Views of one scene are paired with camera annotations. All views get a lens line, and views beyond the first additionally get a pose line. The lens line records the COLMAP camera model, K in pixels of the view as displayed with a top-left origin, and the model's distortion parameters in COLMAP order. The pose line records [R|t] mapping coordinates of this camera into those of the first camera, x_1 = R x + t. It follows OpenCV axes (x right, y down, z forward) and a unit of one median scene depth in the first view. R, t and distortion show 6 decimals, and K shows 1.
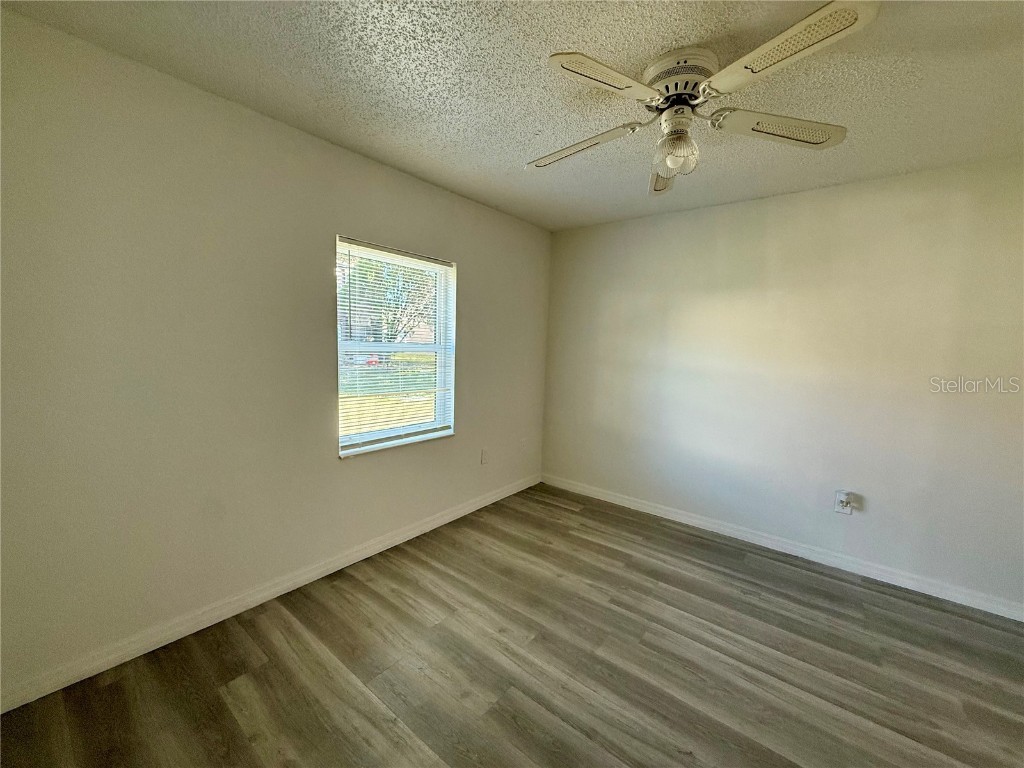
lens RADIAL K [[411.4, 0, 507.1], [0, 411.4, 384.9], [0, 0, 1]] dist [0.001641, -0.000292]
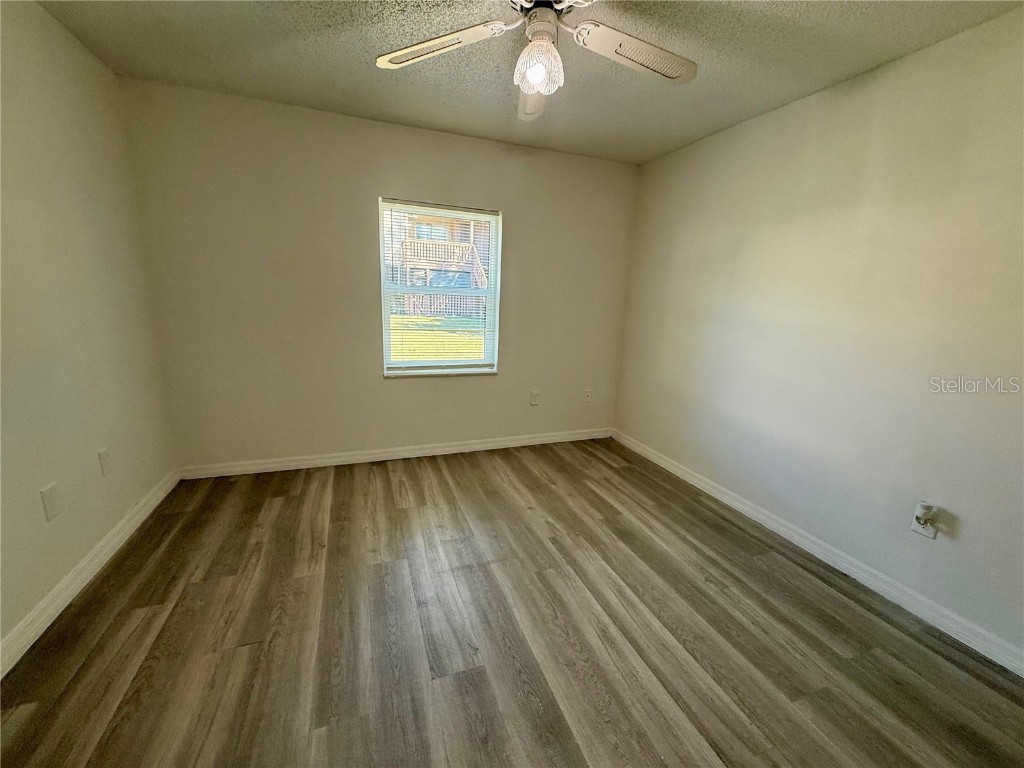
lens RADIAL K [[411.4, 0, 505.0], [0, 411.4, 384.6], [0, 0, 1]] dist [0.001641, -0.000292]
pose [[0.860112, 0.113728, -0.497266, 0.562790], [-0.065391, 0.991369, 0.113627, 0.032231], [0.505896, -0.065215, 0.860126, 0.075869]]
